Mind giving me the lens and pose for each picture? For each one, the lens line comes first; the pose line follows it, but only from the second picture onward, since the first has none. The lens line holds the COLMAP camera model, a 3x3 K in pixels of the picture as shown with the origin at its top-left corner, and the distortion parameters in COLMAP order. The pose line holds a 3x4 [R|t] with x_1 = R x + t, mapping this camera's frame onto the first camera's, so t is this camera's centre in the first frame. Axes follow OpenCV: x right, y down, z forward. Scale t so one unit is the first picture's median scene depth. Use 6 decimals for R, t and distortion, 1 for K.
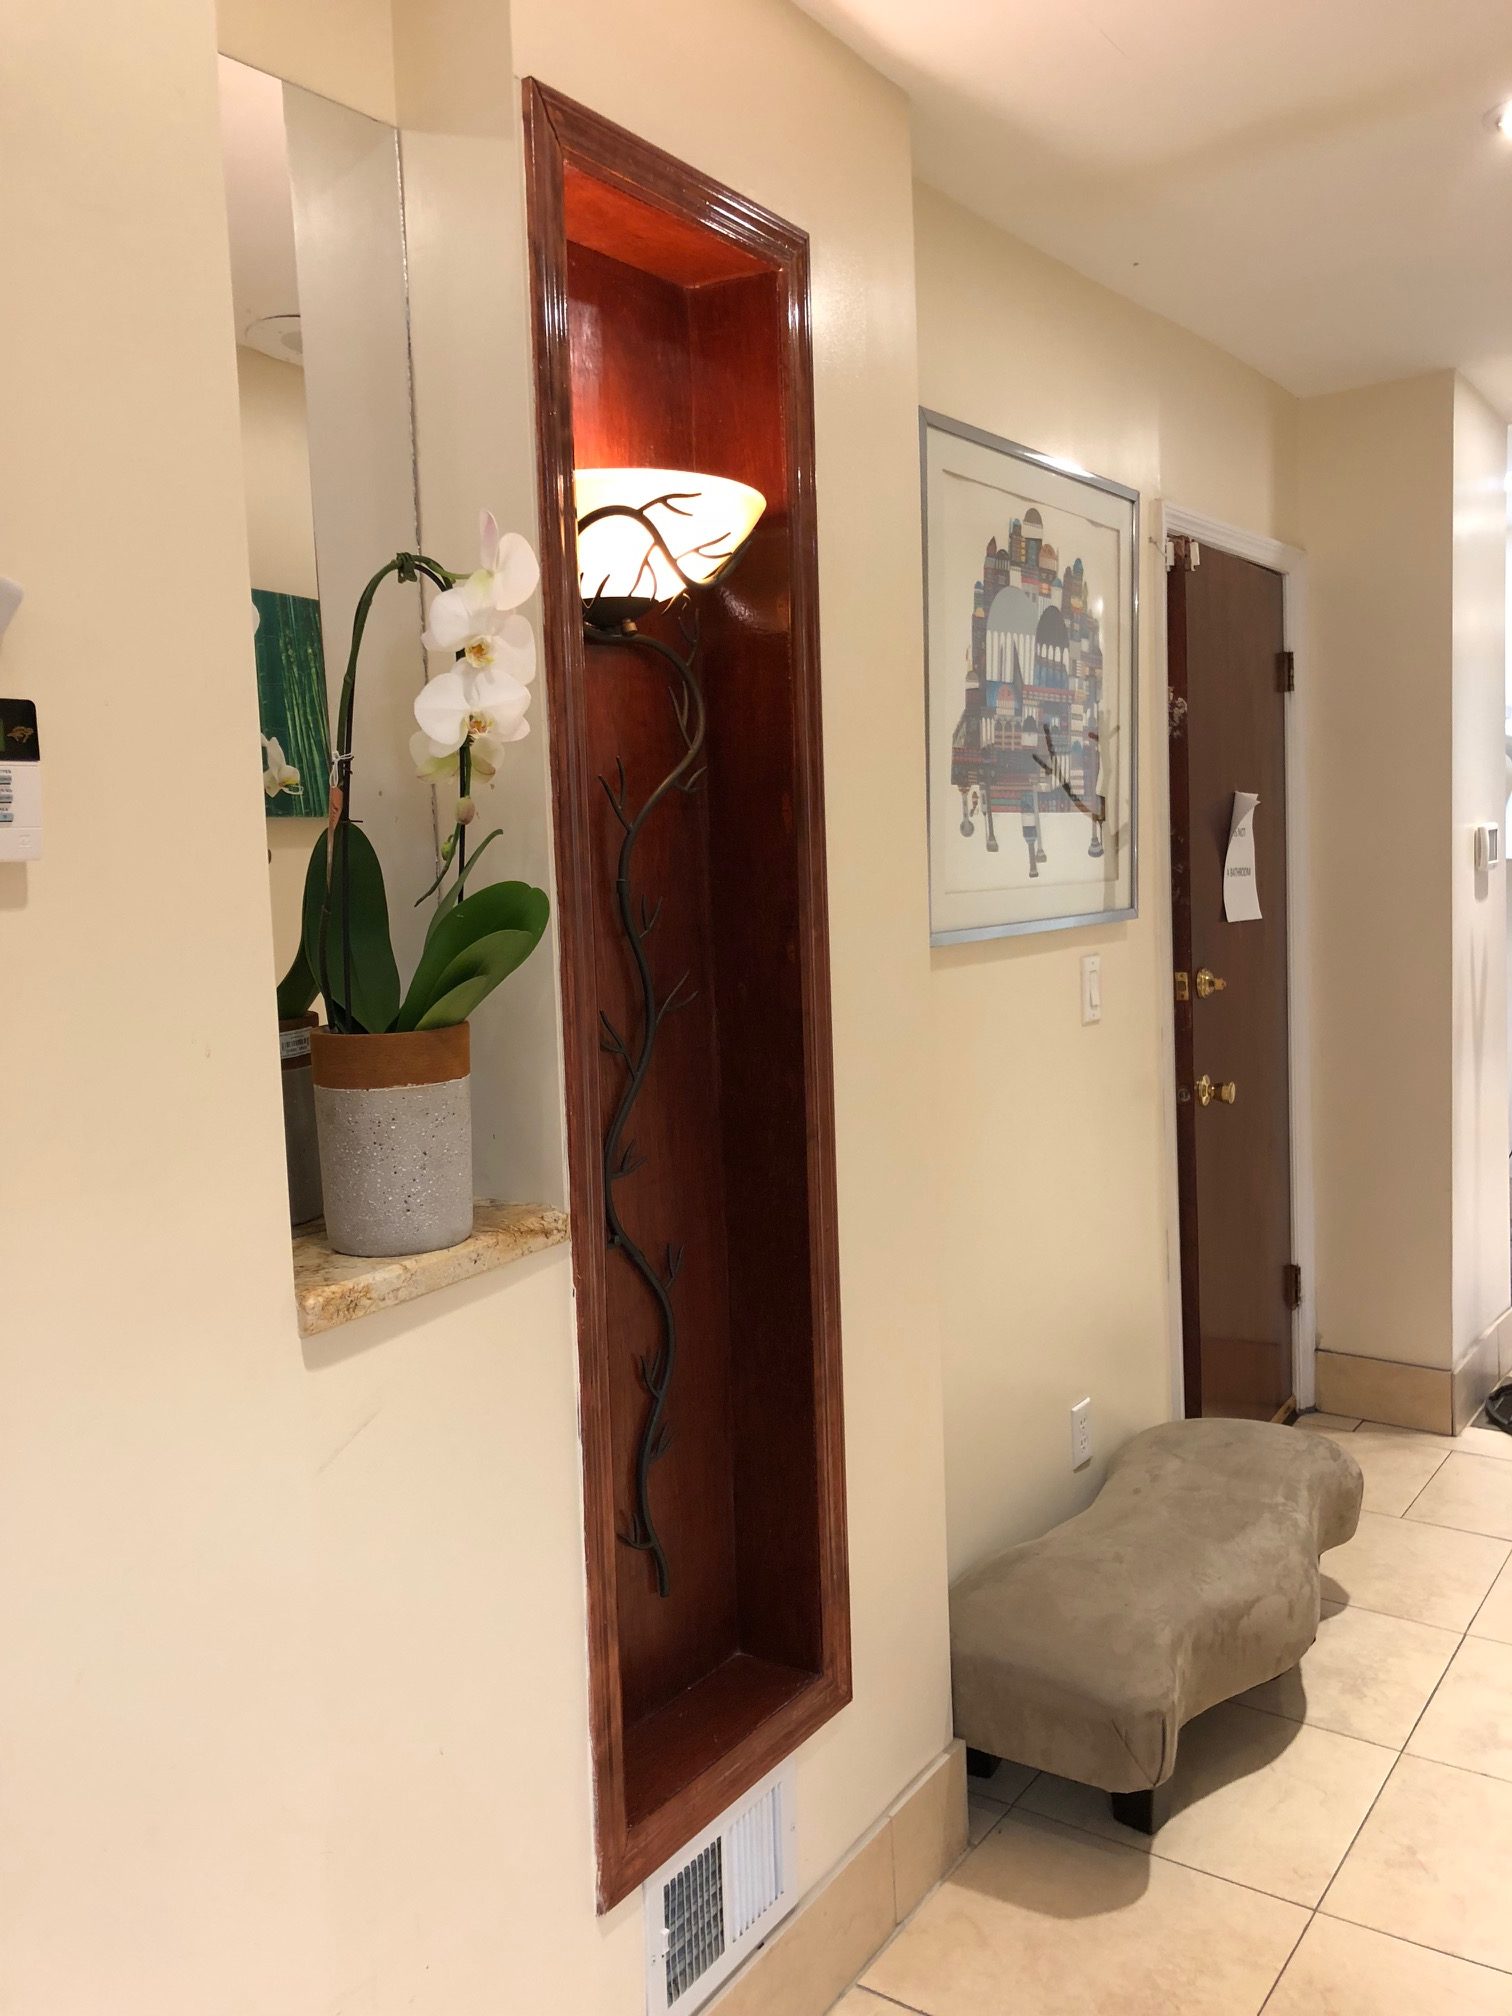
lens RADIAL K [[1646.2, 0, 764.2], [0, 1646.2, 1016.0], [0, 0, 1]] dist [0.042343, -0.031851]
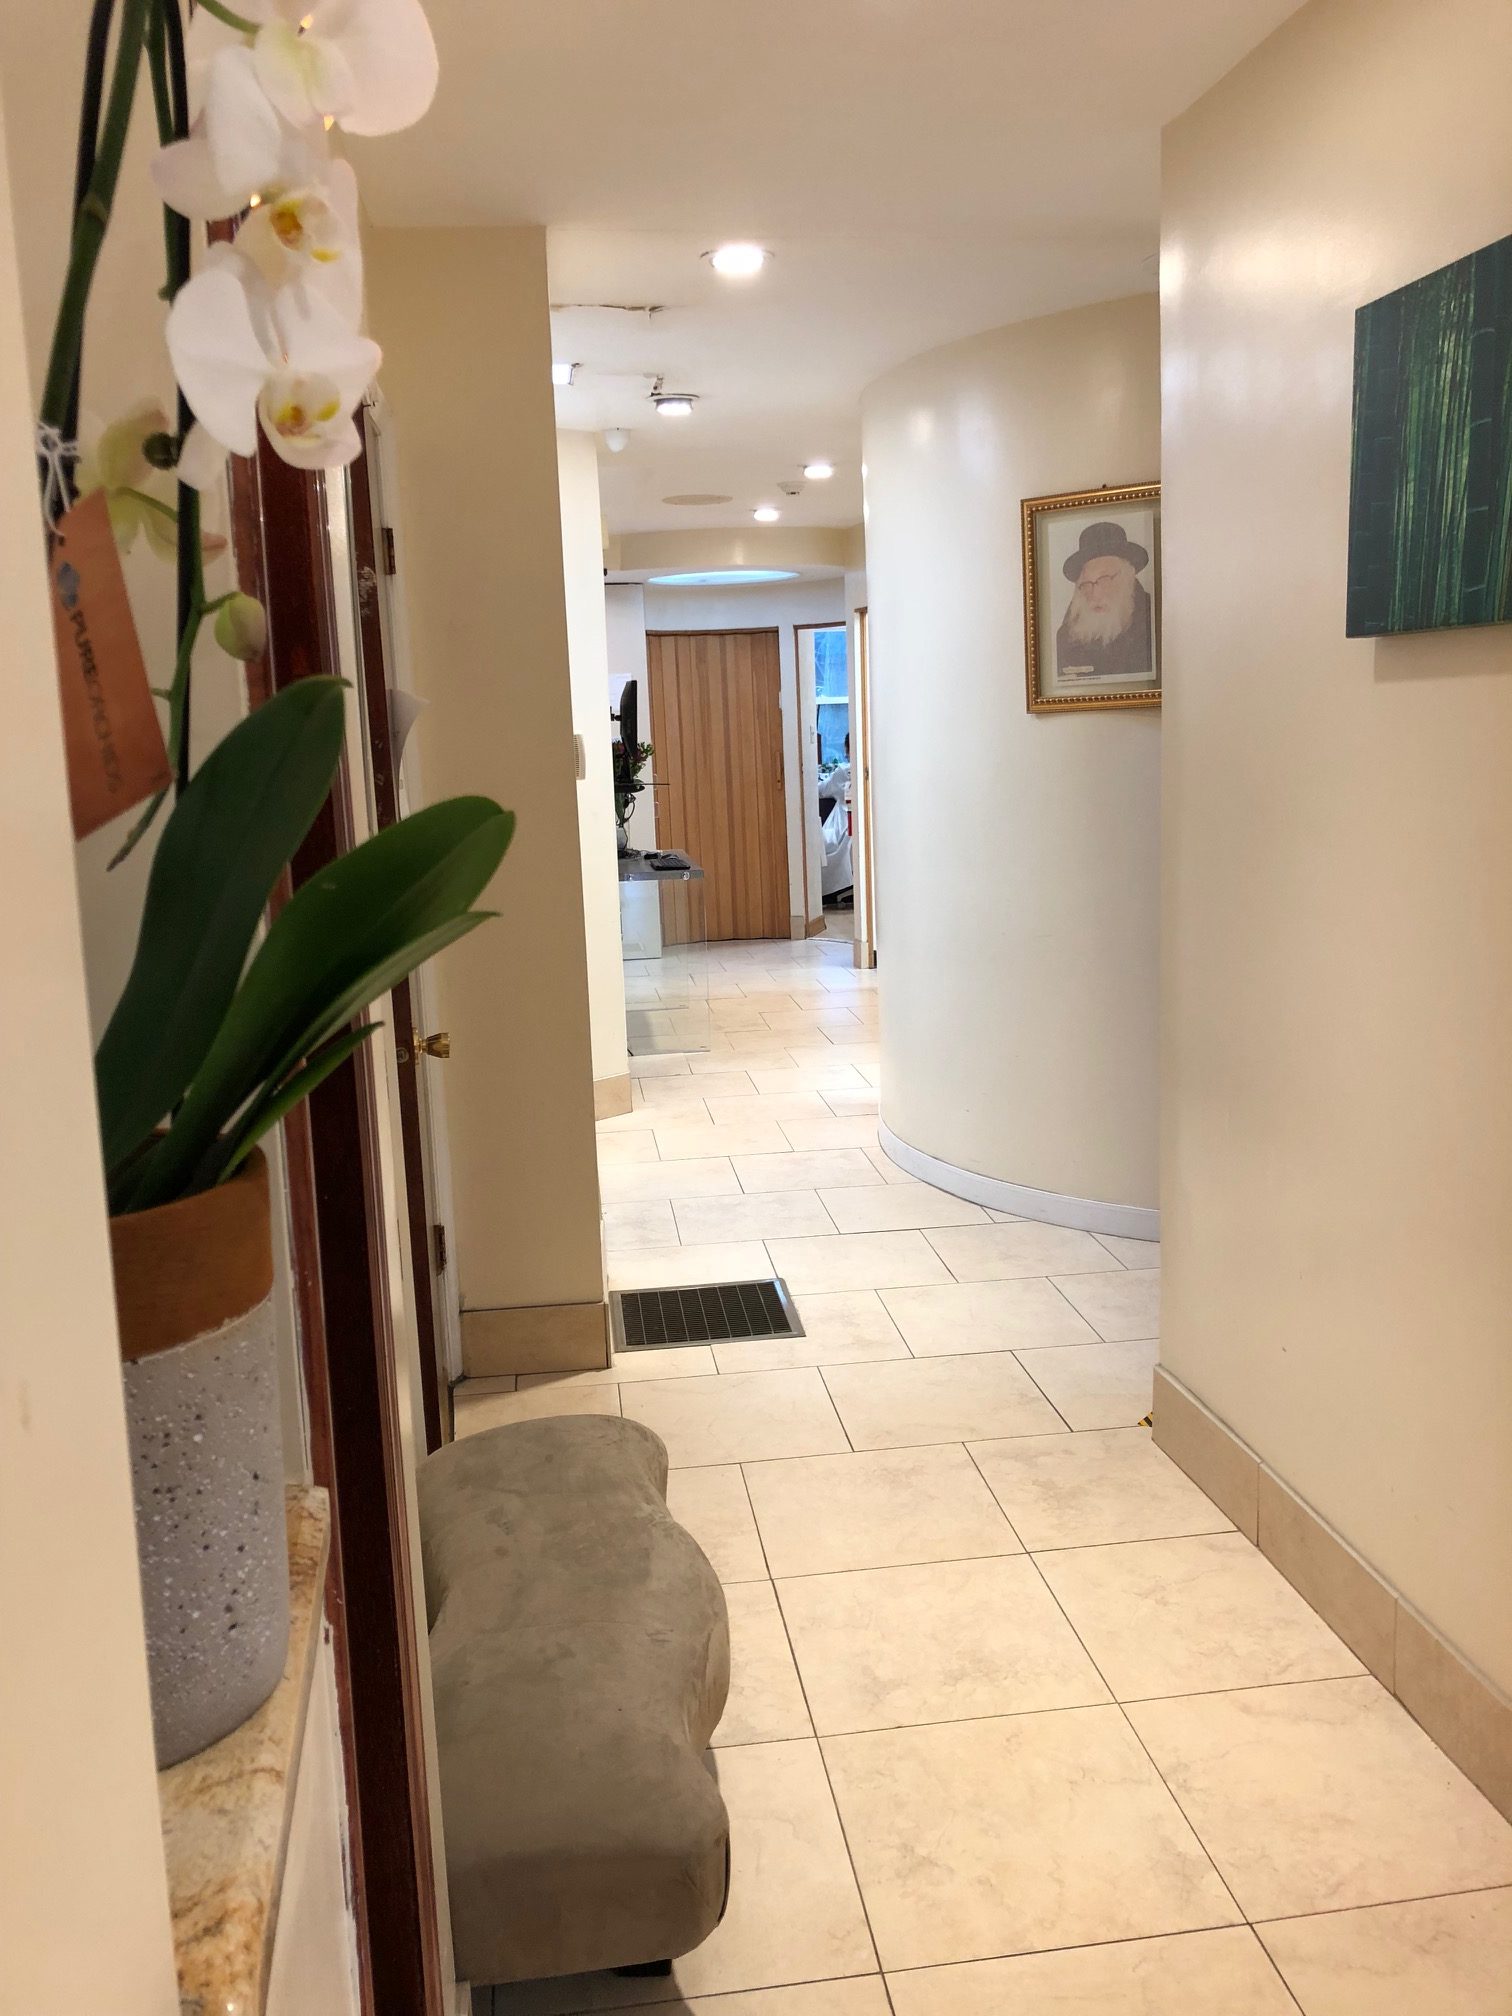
lens RADIAL K [[1646.2, 0, 756.7], [0, 1646.2, 999.2], [0, 0, 1]] dist [0.042343, -0.031851]
pose [[0.736719, -0.107006, 0.667678, -0.197877], [0.082028, 0.994250, 0.068834, -0.026978], [-0.671205, 0.004057, 0.741261, 0.324830]]
